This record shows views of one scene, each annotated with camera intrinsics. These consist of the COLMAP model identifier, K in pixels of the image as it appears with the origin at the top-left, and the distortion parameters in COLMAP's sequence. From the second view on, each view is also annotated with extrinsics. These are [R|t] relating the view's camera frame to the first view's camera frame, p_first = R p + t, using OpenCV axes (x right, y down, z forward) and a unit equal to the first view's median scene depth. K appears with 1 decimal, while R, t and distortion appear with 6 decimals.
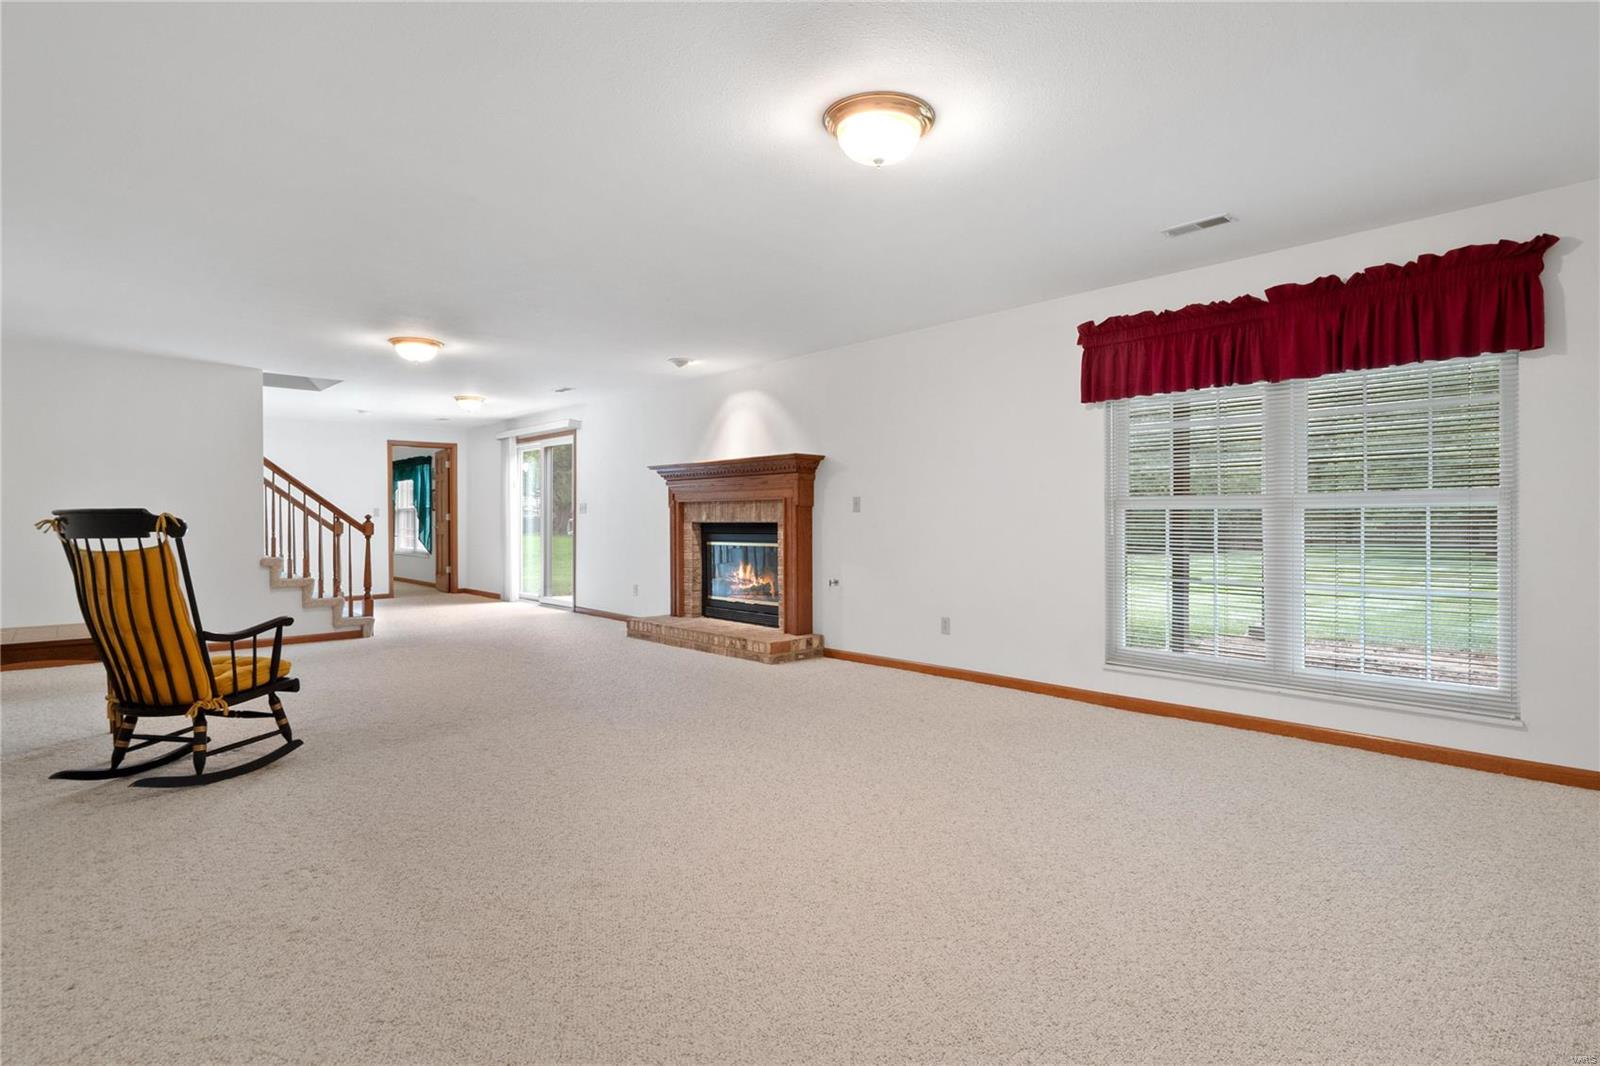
lens RADIAL K [[773.7, 0, 827.9], [0, 773.7, 508.4], [0, 0, 1]] dist [0.001154, -0.010244]
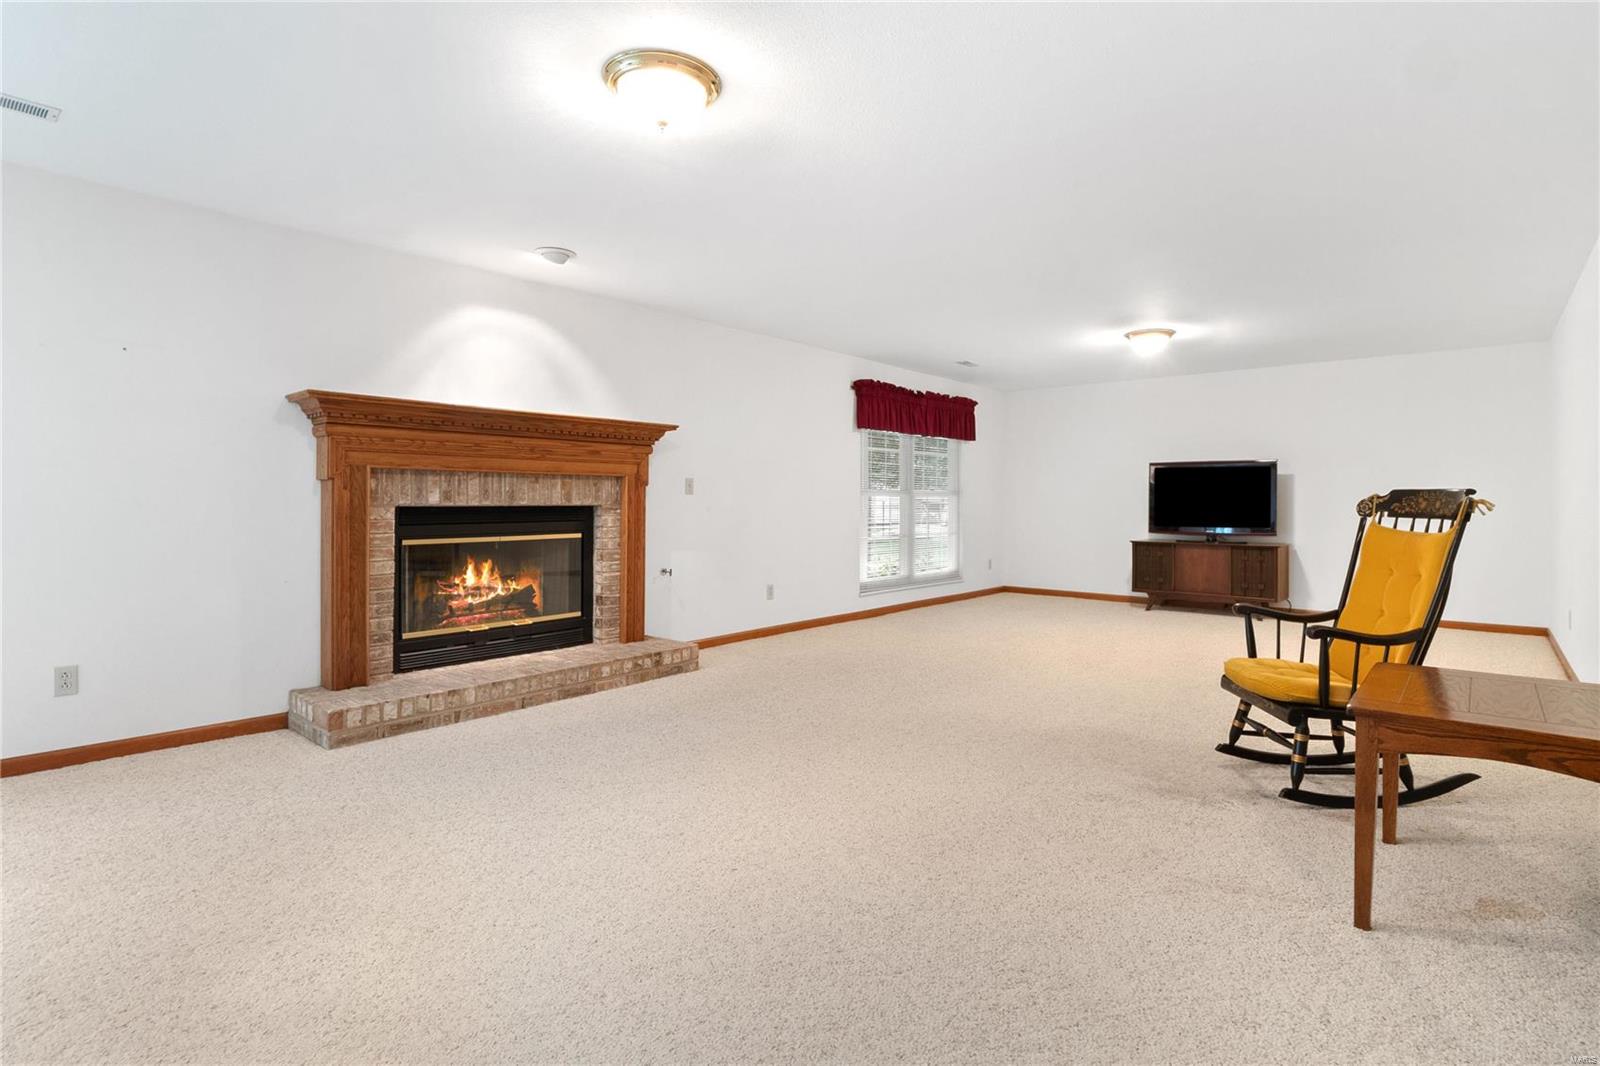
lens RADIAL K [[773.7, 0, 827.9], [0, 773.7, 508.4], [0, 0, 1]] dist [0.001154, -0.010244]
pose [[-0.091175, -0.004783, 0.995823, -0.833887], [-0.016503, 0.999858, 0.003291, 0.014773], [-0.995698, -0.016134, -0.091241, 0.826868]]
